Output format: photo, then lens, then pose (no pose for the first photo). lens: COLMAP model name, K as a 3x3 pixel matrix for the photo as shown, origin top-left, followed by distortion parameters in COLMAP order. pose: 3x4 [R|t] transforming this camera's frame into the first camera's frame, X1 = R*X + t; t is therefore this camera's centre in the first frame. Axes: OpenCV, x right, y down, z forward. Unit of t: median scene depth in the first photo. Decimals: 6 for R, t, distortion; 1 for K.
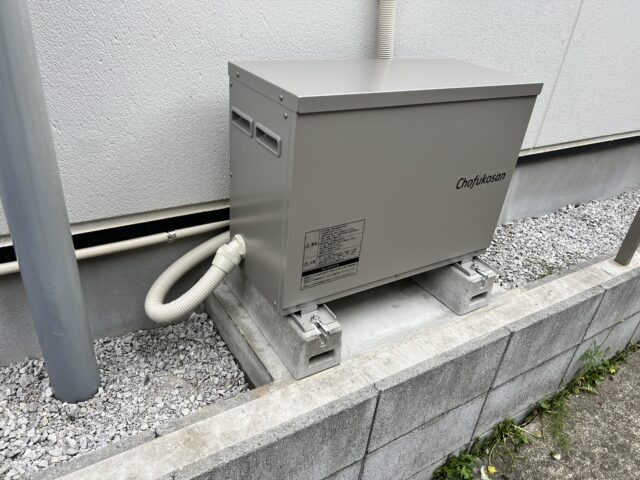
lens RADIAL K [[487.6, 0, 320.0], [0, 487.6, 240.0], [0, 0, 1]] dist [0.033999, -0.004222]
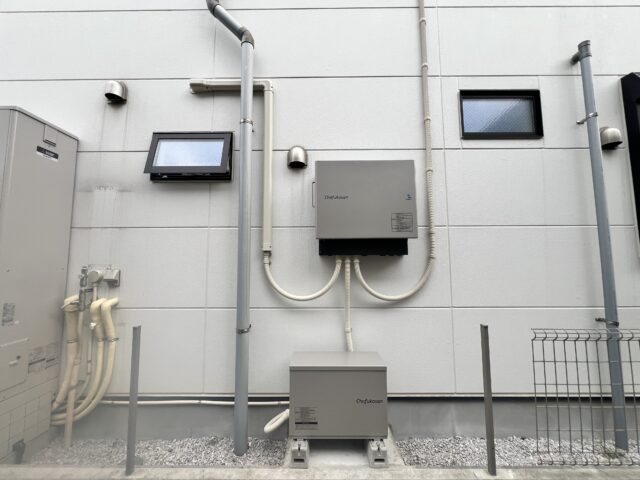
lens RADIAL K [[252.6, 0, 320.0], [0, 252.6, 240.0], [0, 0, 1]] dist [0.024211, 0.000013]
pose [[0.847793, -0.136842, -0.512368, 0.999965], [-0.187888, 0.825966, -0.531487, -0.056250], [0.495928, 0.546859, 0.674537, -0.660133]]
